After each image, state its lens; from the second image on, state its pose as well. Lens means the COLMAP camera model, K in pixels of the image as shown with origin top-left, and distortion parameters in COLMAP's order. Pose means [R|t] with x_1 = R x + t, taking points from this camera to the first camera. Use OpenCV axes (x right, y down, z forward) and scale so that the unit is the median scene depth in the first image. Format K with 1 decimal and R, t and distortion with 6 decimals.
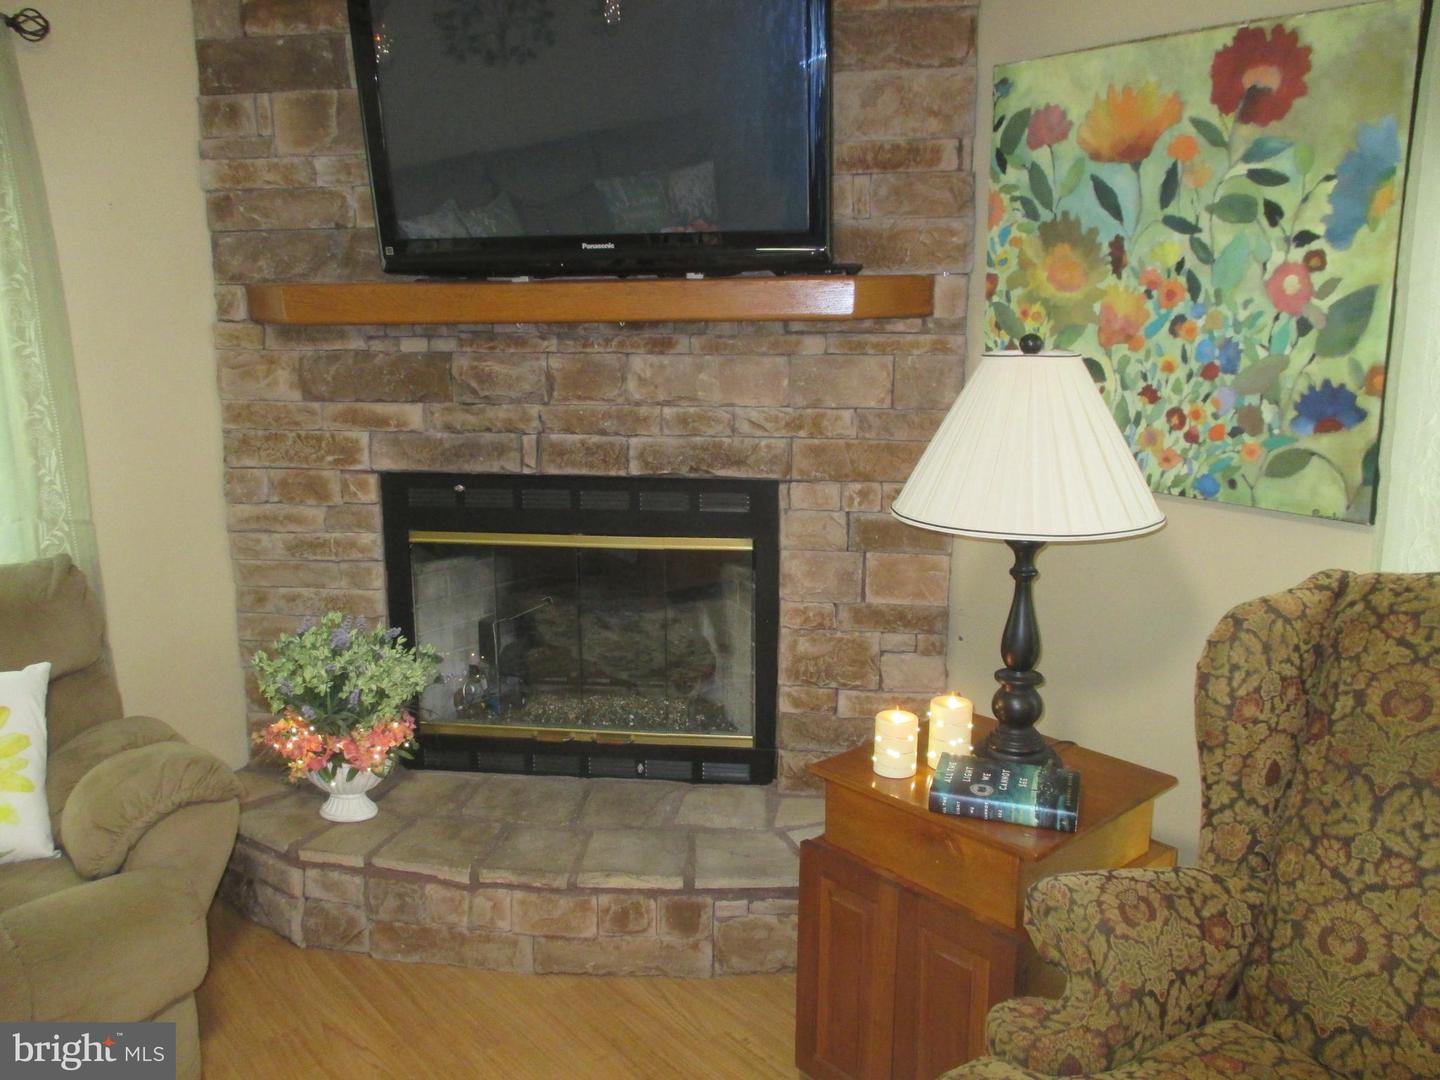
lens RADIAL K [[1203.5, 0, 718.7], [0, 1203.5, 535.6], [0, 0, 1]] dist [-0.022279, -0.006329]
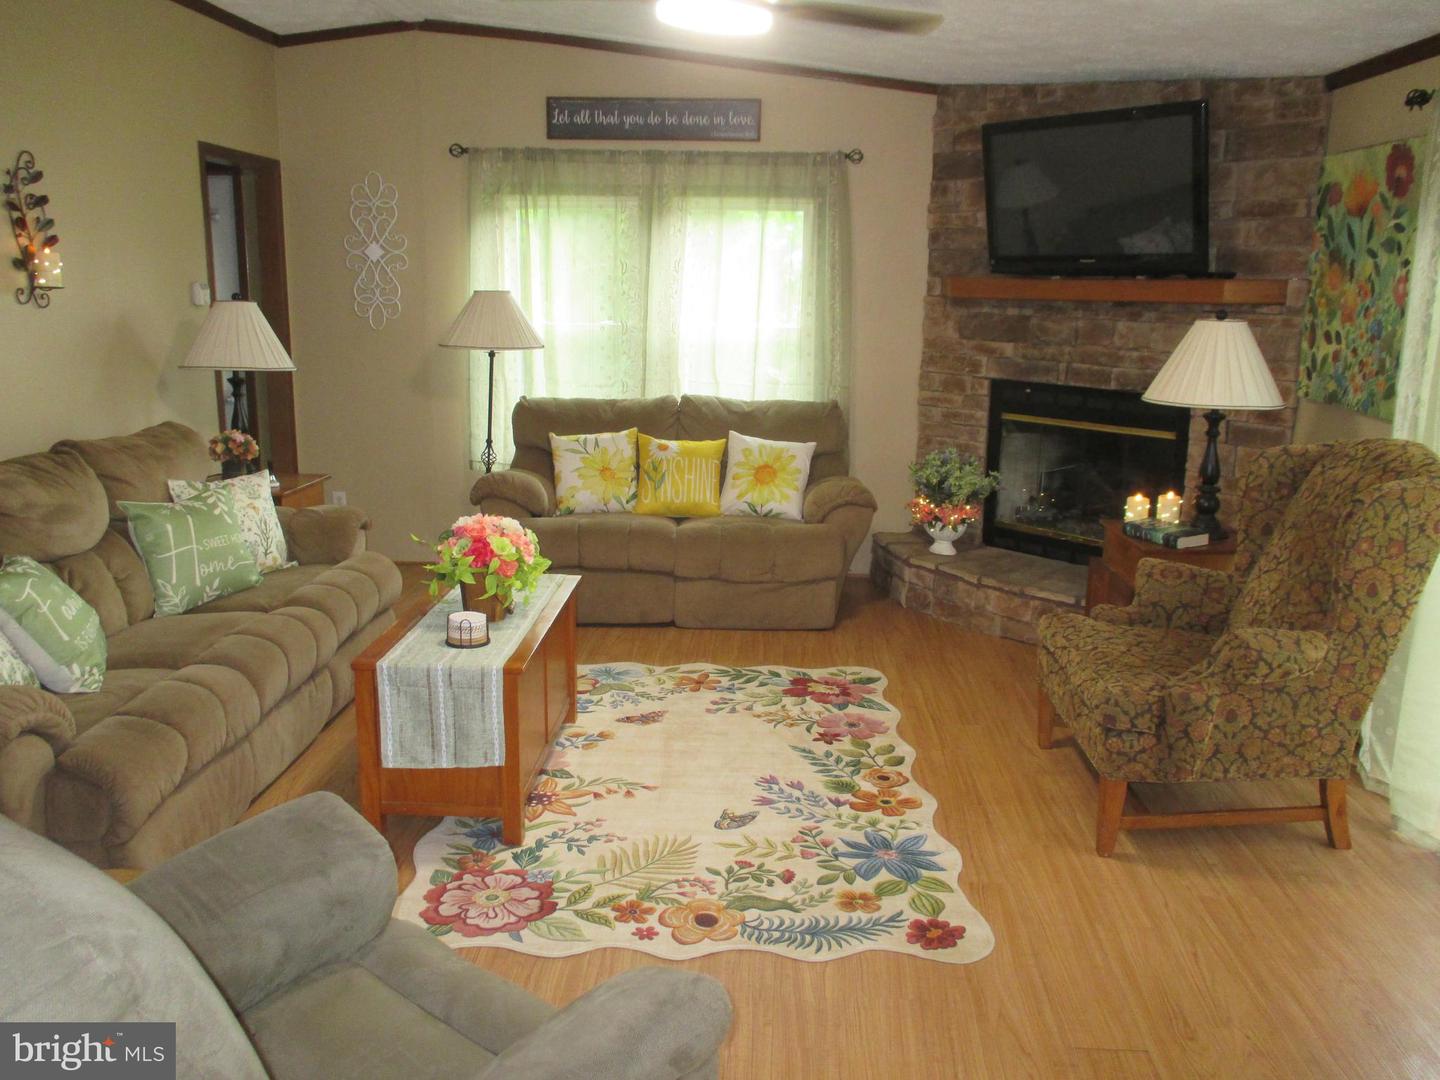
lens RADIAL K [[1190.1, 0, 722.5], [0, 1190.1, 514.2], [0, 0, 1]] dist [-0.011867, -0.007037]
pose [[0.748424, 0.146123, -0.646923, 0.686723], [-0.150229, 0.987425, 0.049234, 0.137182], [0.645982, 0.060339, 0.760965, -0.718498]]
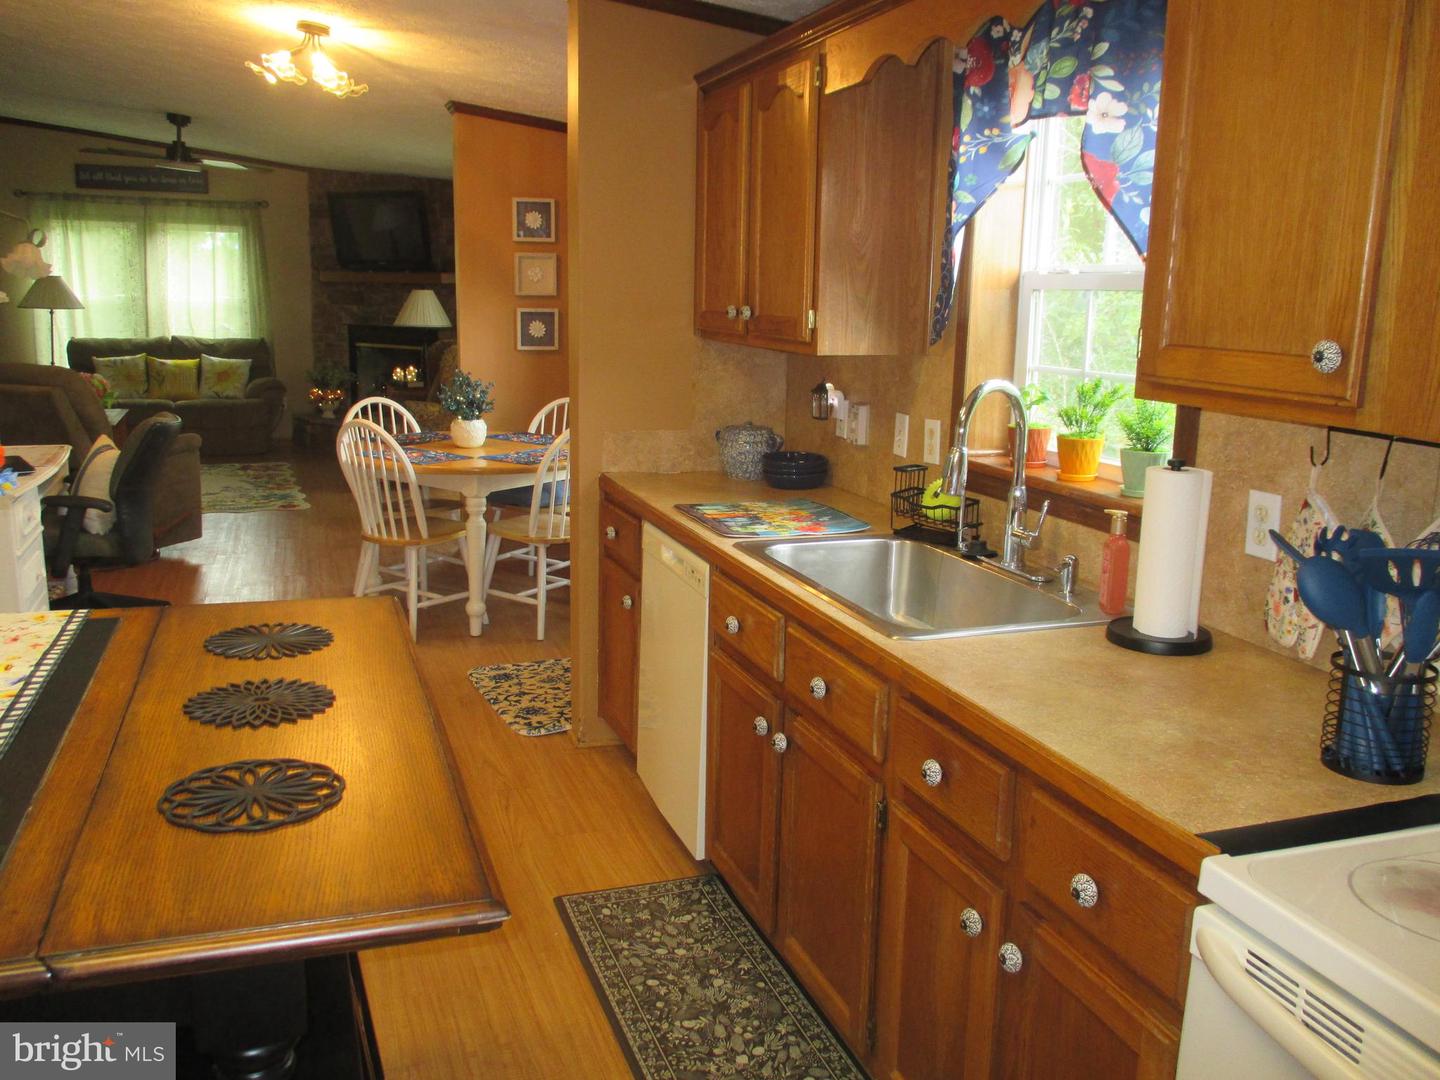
lens RADIAL K [[1210.7, 0, 694.3], [0, 1210.7, 537.5], [0, 0, 1]] dist [-0.001751, 0.002733]
pose [[0.940543, 0.098877, -0.324964, 2.059301], [-0.097638, 0.995018, 0.020161, 0.433202], [0.325338, 0.012766, 0.945512, -2.202402]]
